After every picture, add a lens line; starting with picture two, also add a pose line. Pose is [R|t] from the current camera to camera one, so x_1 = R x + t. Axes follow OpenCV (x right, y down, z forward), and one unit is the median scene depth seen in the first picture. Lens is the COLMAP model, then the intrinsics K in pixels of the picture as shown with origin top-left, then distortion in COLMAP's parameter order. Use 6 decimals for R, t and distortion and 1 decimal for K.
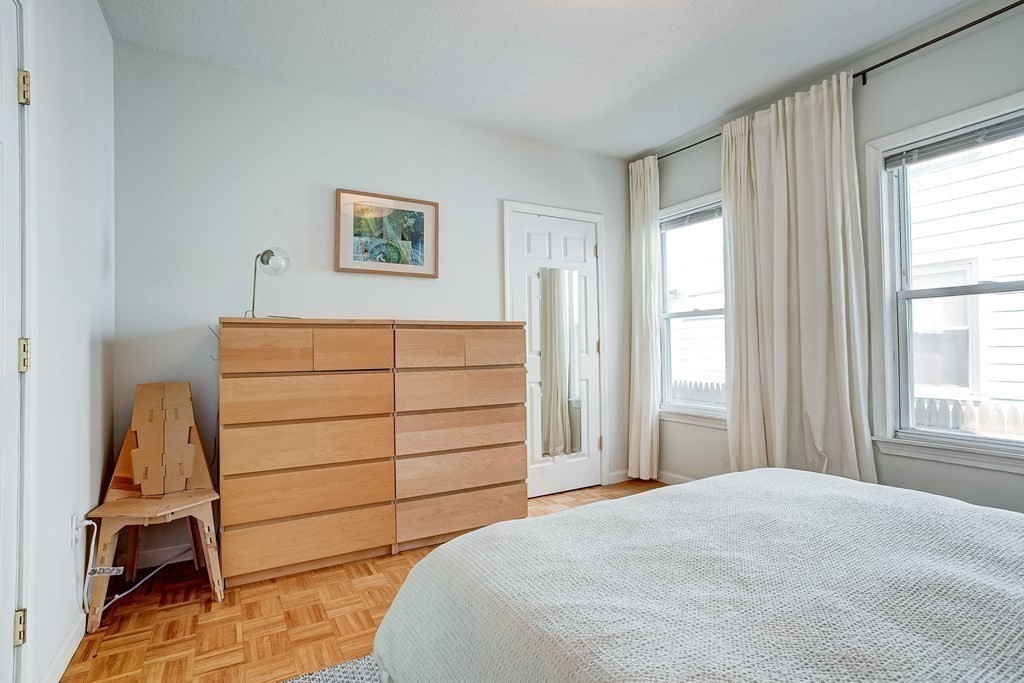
lens RADIAL K [[496.2, 0, 507.3], [0, 496.2, 344.8], [0, 0, 1]] dist [-0.051657, 0.037388]
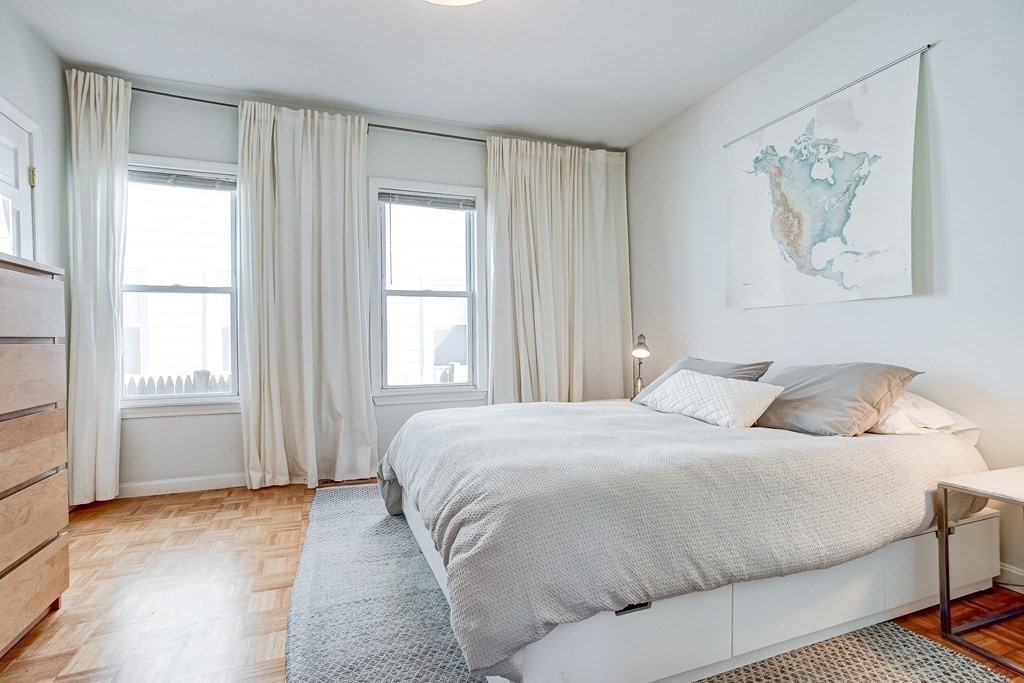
lens RADIAL K [[496.2, 0, 507.3], [0, 496.2, 344.8], [0, 0, 1]] dist [-0.051657, 0.037388]
pose [[0.171962, 0.005732, 0.985087, -0.407989], [-0.002179, 0.999983, -0.005439, 0.042517], [-0.985101, -0.001211, 0.171972, 0.303091]]
